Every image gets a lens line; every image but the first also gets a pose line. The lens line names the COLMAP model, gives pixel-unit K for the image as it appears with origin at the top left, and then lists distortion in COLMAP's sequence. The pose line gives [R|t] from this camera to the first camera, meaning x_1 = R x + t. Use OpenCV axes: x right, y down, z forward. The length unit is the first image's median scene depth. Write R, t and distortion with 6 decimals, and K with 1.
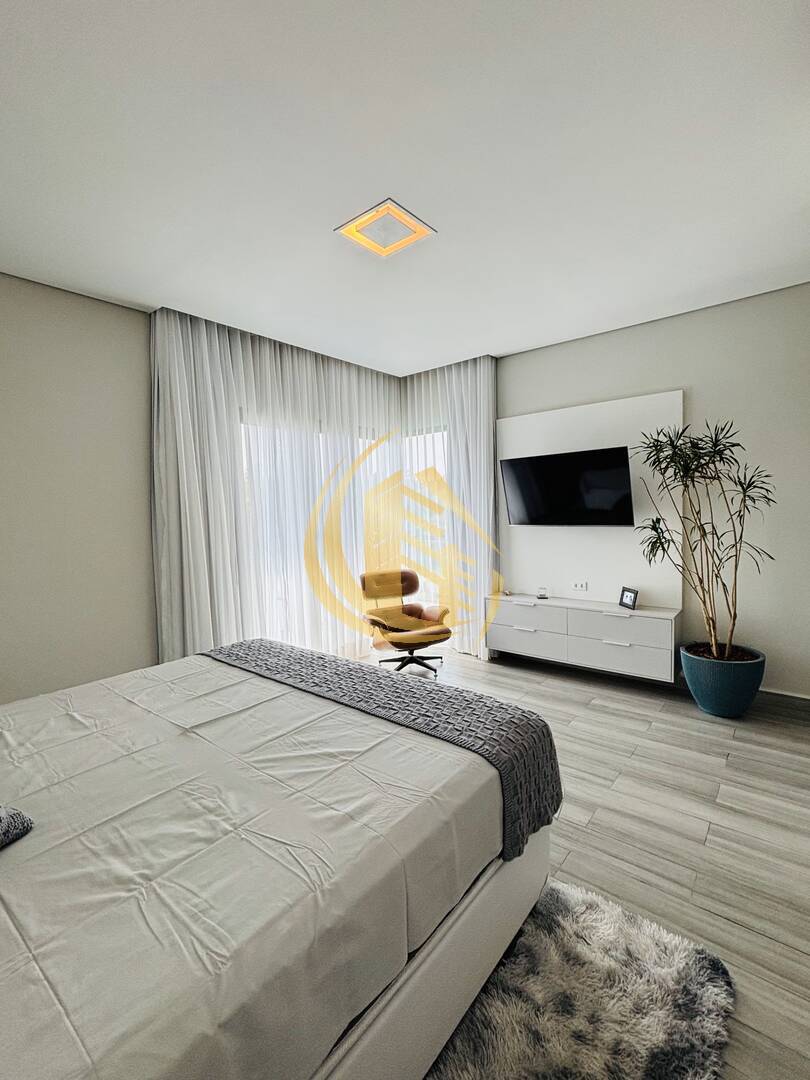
lens RADIAL K [[474.2, 0, 405.0], [0, 474.2, 540.0], [0, 0, 1]] dist [0.002253, -0.000298]
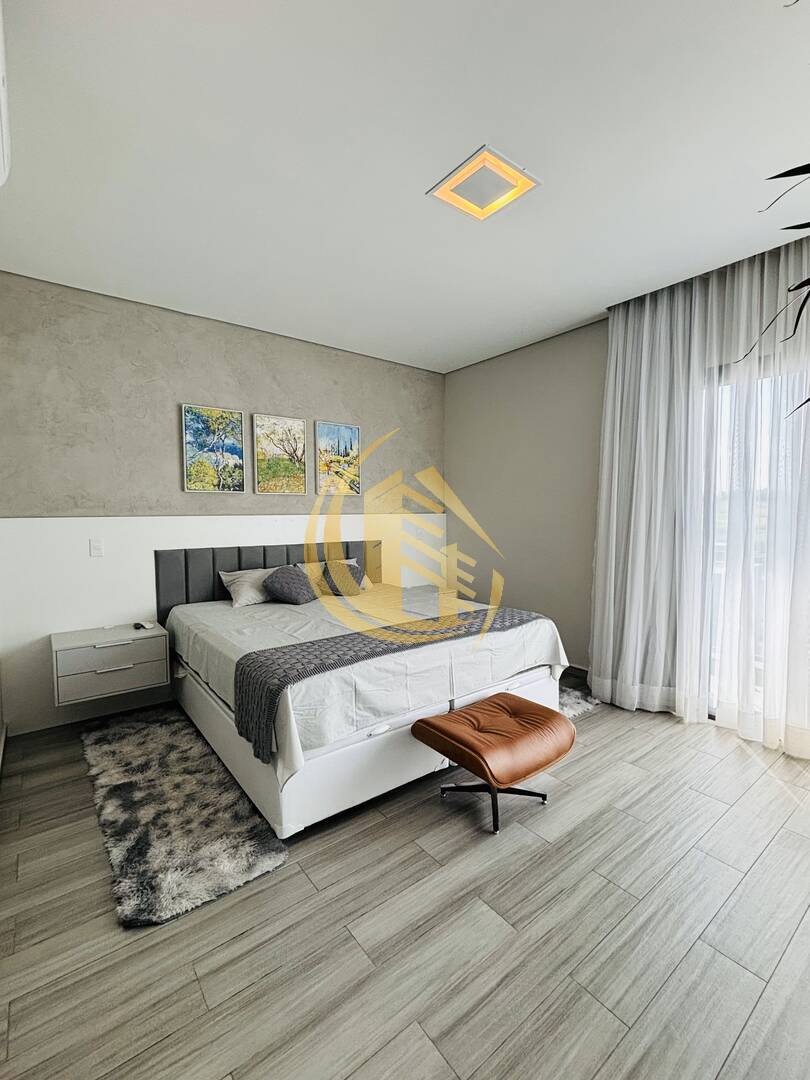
lens RADIAL K [[474.2, 0, 405.0], [0, 474.2, 540.0], [0, 0, 1]] dist [0.002253, -0.000298]
pose [[-0.219919, 0.087559, -0.971581, 1.417930], [-0.054973, 0.993269, 0.101956, -0.098525], [0.973968, 0.075832, -0.213626, 1.666890]]
